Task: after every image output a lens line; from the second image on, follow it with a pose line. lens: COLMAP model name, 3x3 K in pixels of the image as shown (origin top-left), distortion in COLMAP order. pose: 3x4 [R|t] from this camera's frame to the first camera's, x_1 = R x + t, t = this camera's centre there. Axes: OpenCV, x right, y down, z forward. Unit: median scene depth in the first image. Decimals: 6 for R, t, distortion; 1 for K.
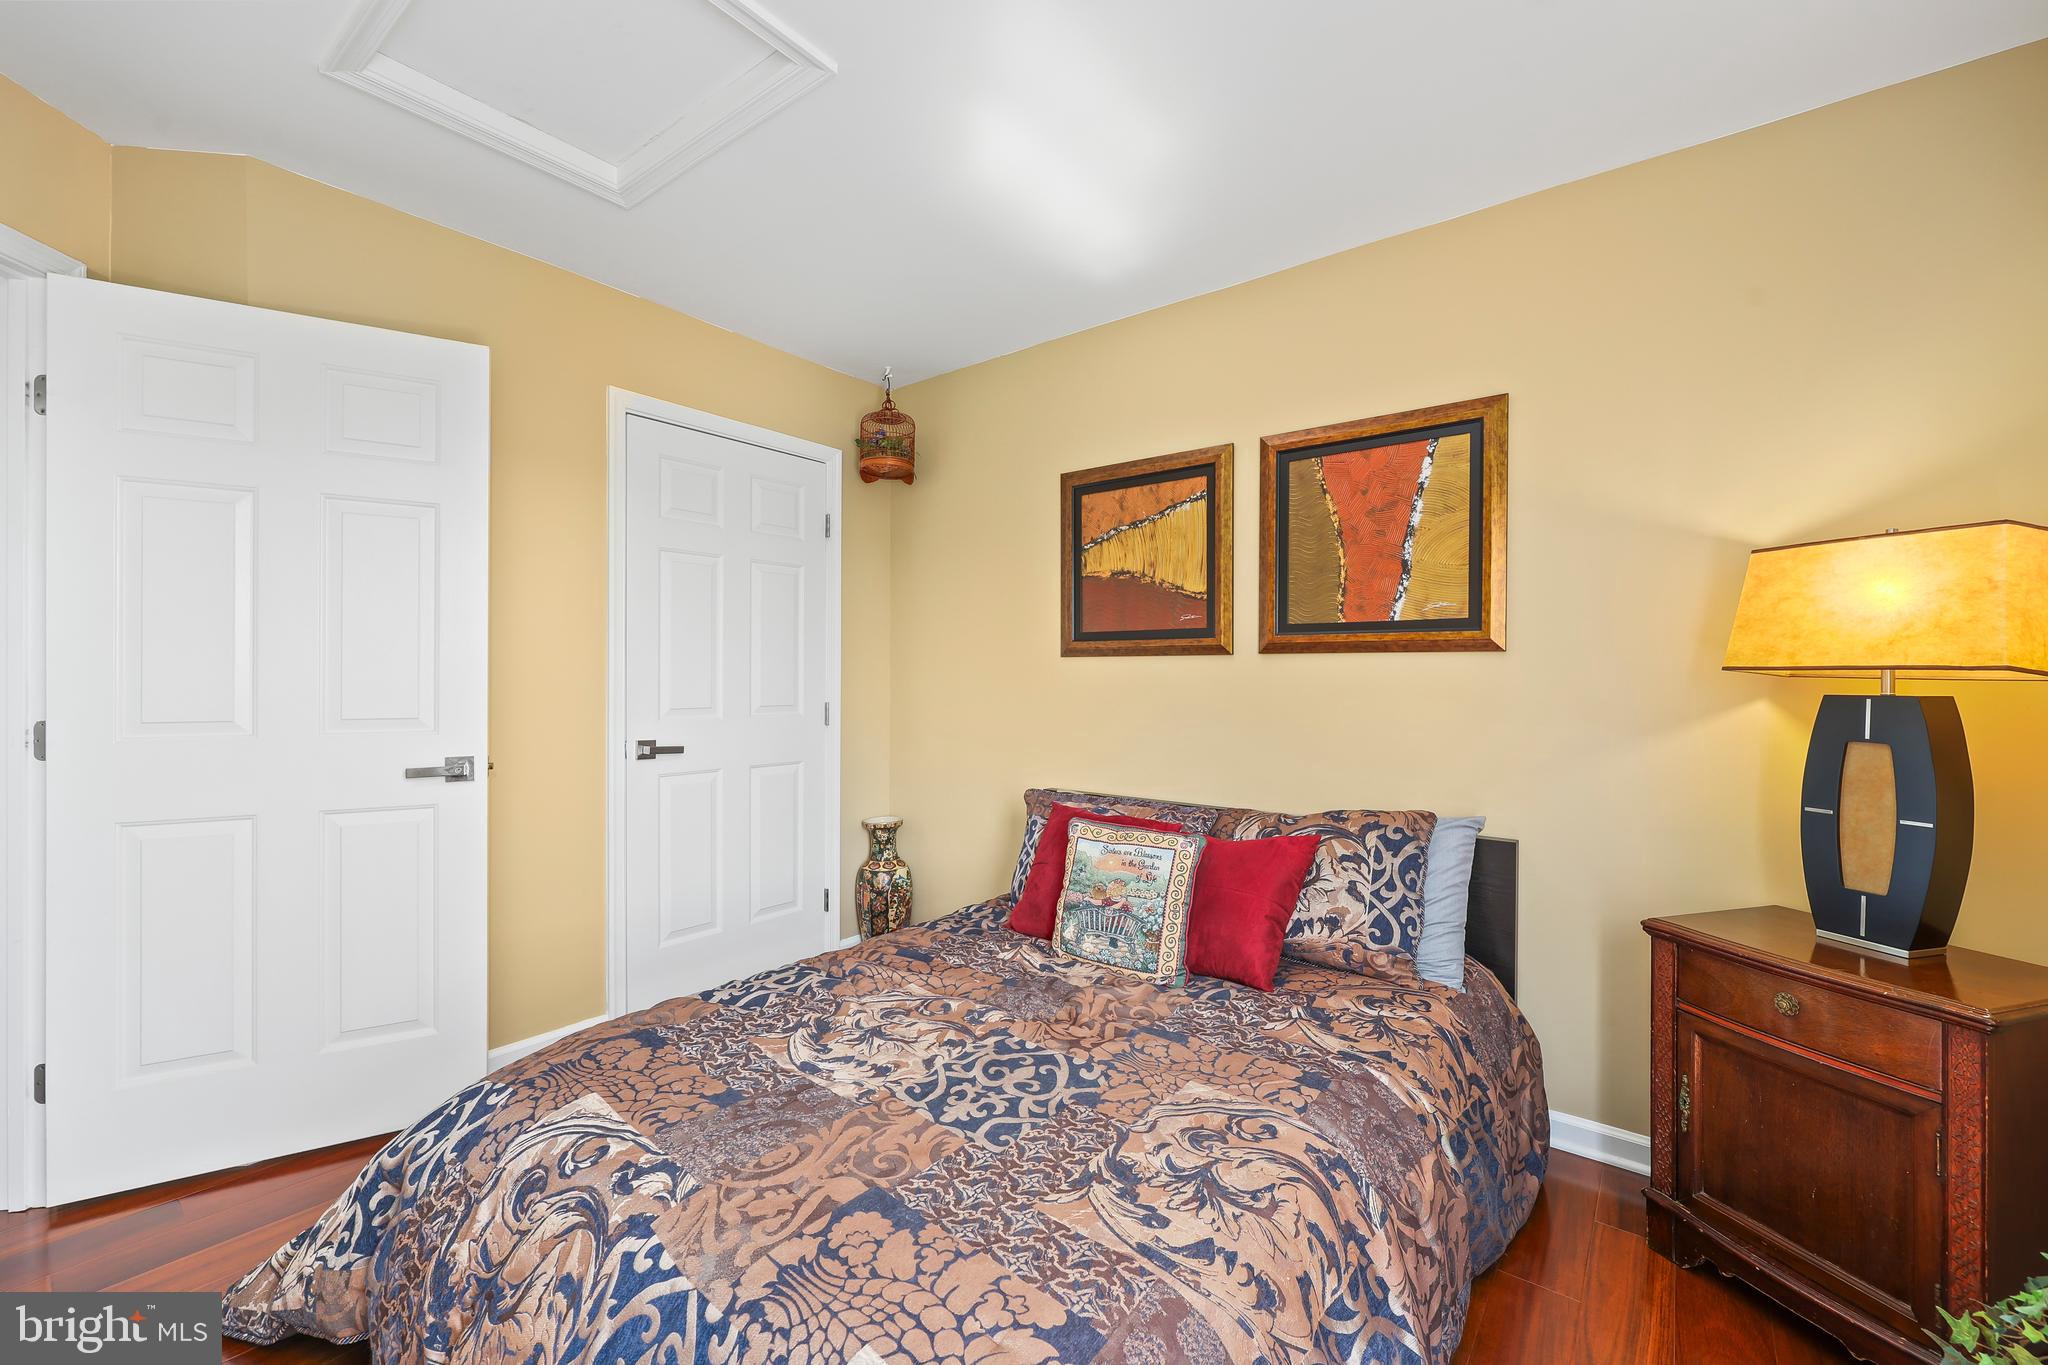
lens RADIAL K [[823.5, 0, 1021.9], [0, 823.5, 674.3], [0, 0, 1]] dist [-0.000204, -0.000070]
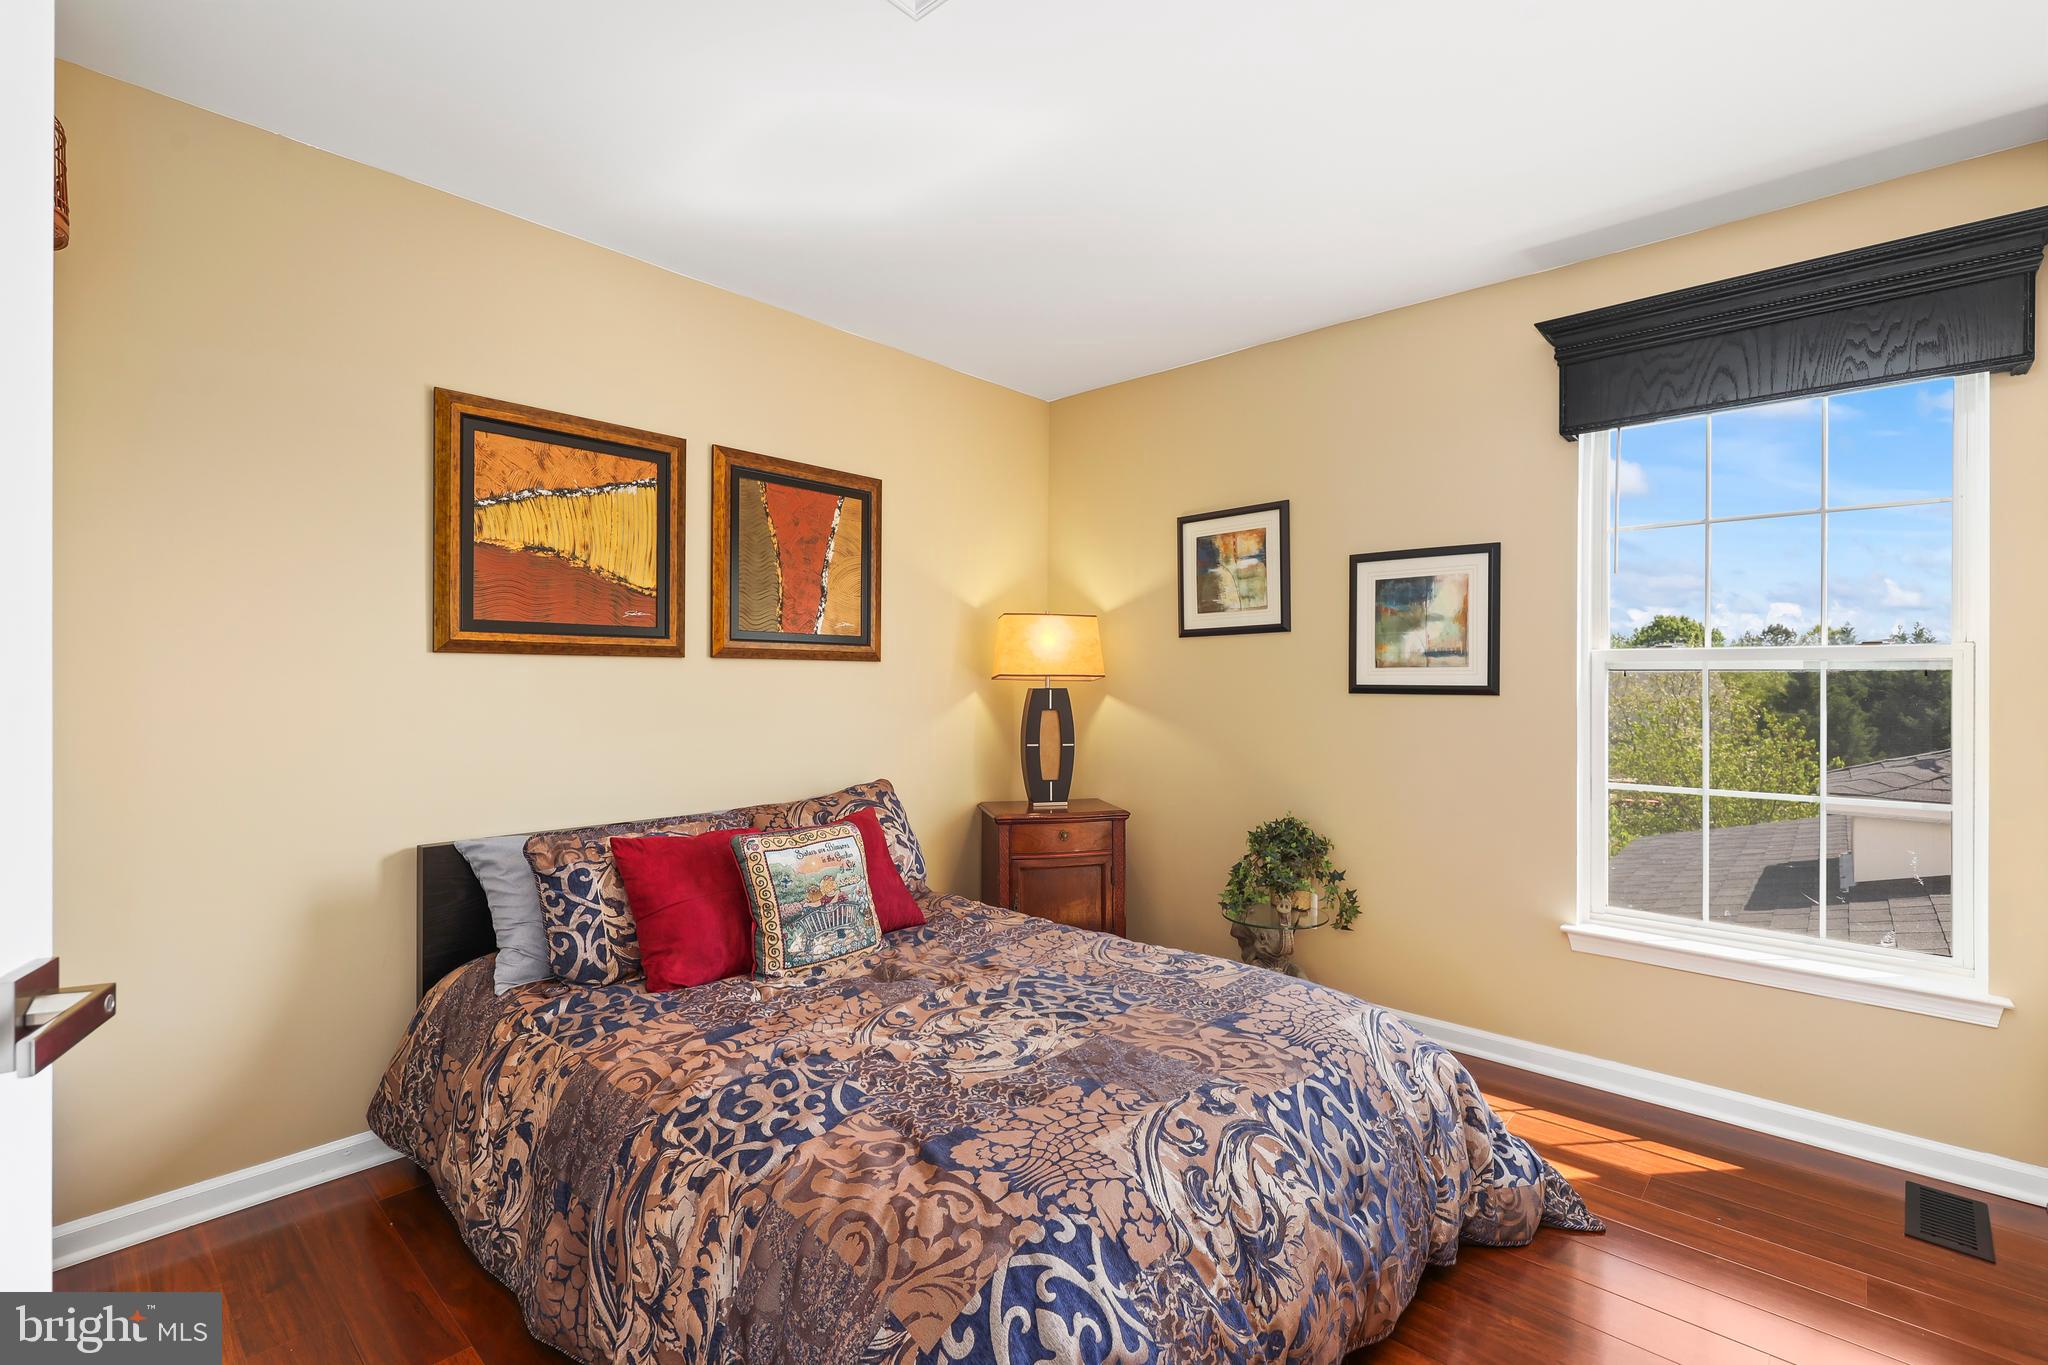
lens RADIAL K [[934.5, 0, 1021.6], [0, 934.5, 682.6], [0, 0, 1]] dist [0.000653, -0.000088]
pose [[0.067157, -0.004624, 0.997732, -0.945992], [-0.001967, 0.999987, 0.004767, -0.000583], [-0.997740, -0.002282, 0.067147, 0.616163]]
